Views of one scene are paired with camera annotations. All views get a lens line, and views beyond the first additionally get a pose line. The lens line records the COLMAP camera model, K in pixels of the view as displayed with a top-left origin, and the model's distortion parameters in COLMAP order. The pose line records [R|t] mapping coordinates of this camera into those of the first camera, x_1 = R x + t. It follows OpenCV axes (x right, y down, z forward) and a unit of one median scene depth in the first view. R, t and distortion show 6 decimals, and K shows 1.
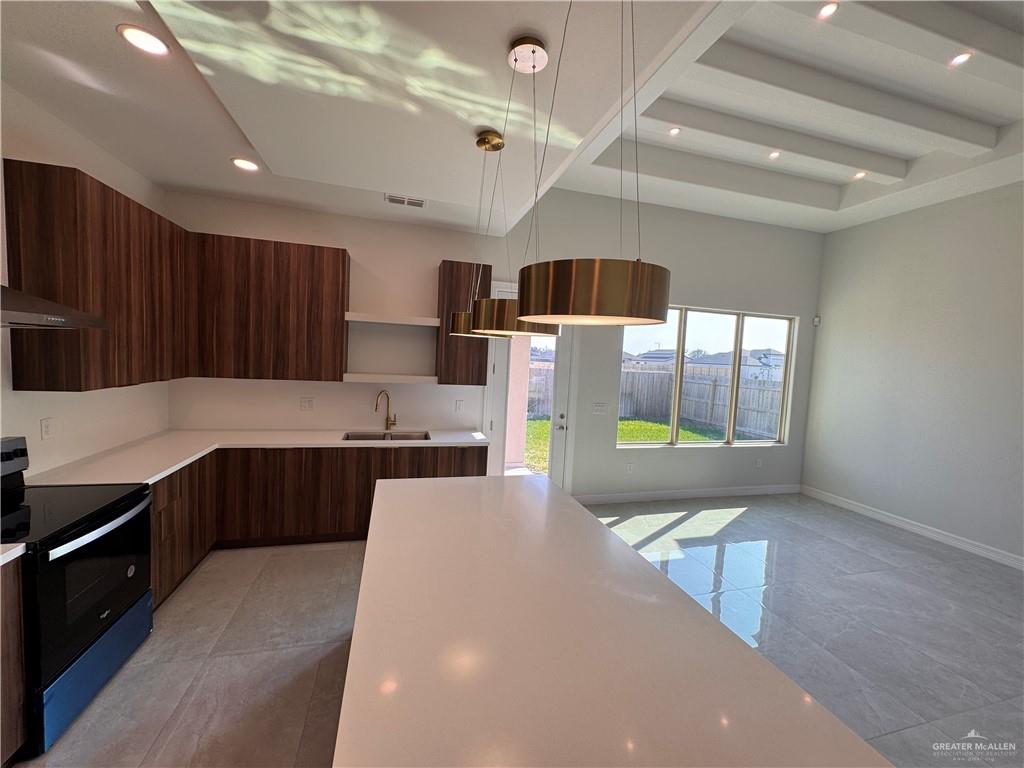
lens RADIAL K [[408.1, 0, 513.4], [0, 408.1, 382.6], [0, 0, 1]] dist [0.001815, 0.000397]
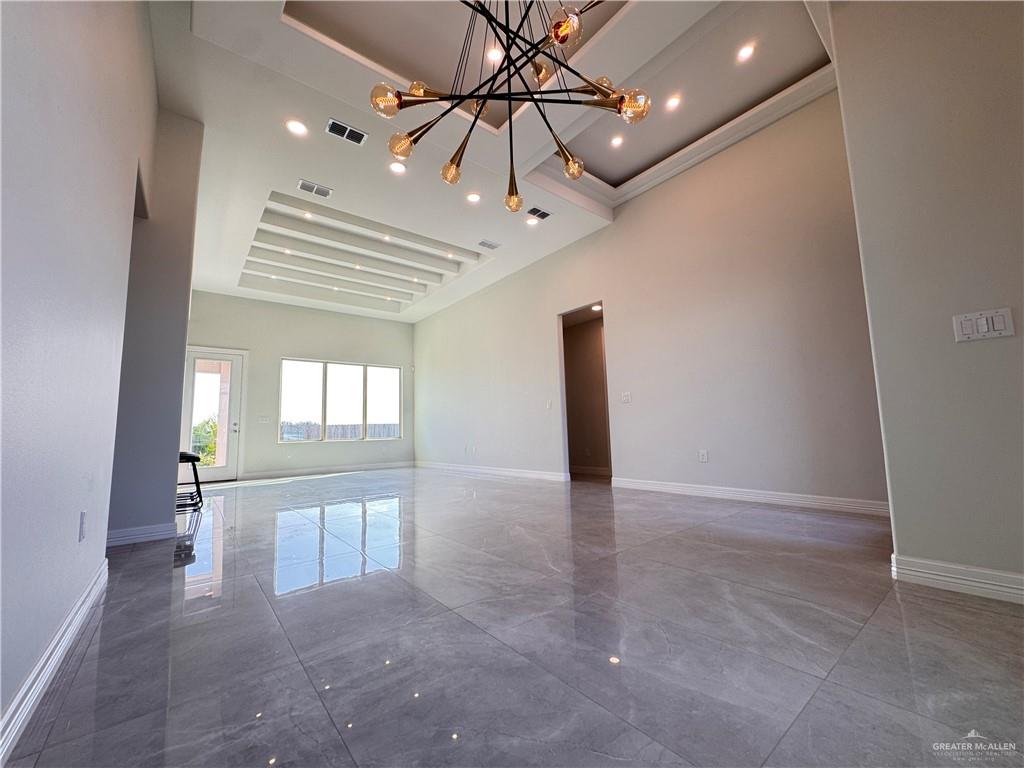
lens RADIAL K [[402.5, 0, 512.0], [0, 402.5, 384.0], [0, 0, 1]] dist [-0.002407, 0.000075]
pose [[0.913168, -0.030236, 0.406461, 0.598689], [0.103509, 0.981754, -0.159515, 0.366948], [-0.394222, 0.187736, 0.899636, -1.161952]]
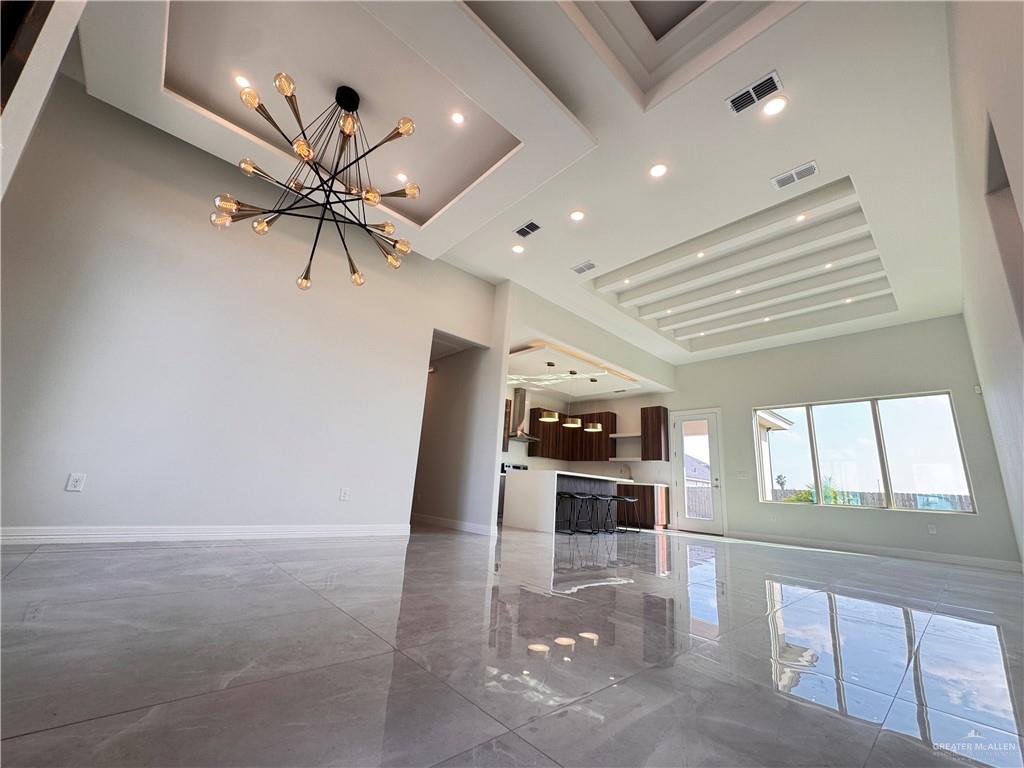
lens RADIAL K [[408.1, 0, 513.4], [0, 408.1, 382.6], [0, 0, 1]] dist [0.001815, 0.000397]
pose [[0.464938, -0.246032, -0.850471, 1.577122], [-0.103884, 0.938815, -0.328381, 0.432087], [0.879227, 0.241028, 0.410932, -0.685435]]
